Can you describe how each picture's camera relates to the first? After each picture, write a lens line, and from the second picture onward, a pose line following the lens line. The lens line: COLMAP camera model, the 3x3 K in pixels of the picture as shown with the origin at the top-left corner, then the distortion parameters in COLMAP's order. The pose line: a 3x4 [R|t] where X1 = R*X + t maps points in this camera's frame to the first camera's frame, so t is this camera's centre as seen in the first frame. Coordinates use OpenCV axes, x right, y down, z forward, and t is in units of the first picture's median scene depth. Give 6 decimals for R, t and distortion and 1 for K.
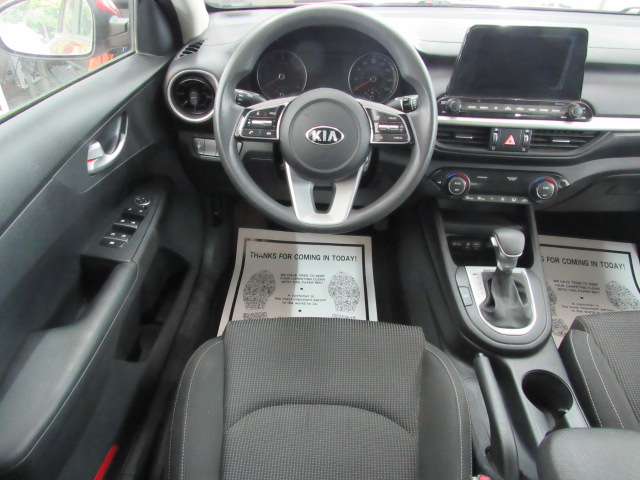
lens RADIAL K [[471.0, 0, 324.4], [0, 471.0, 240.7], [0, 0, 1]] dist [-0.011109, -0.002482]
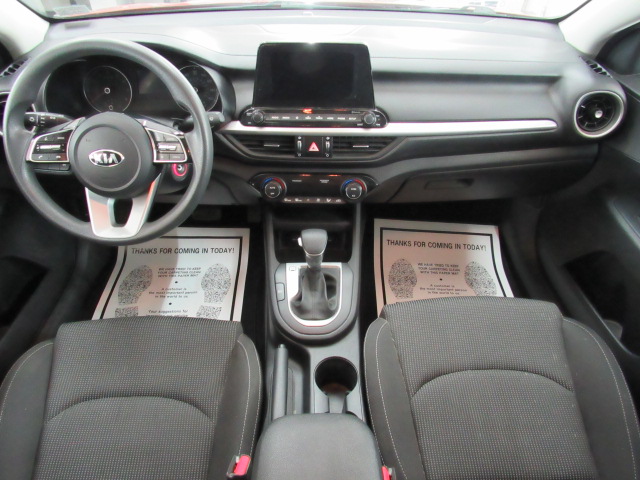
lens RADIAL K [[471.0, 0, 320.3], [0, 471.0, 243.2], [0, 0, 1]] dist [-0.011109, -0.002482]
pose [[0.998779, -0.039591, 0.029542, 0.373924], [0.037578, 0.997122, 0.065845, -0.064911], [-0.032064, -0.064655, 0.997392, -0.093887]]
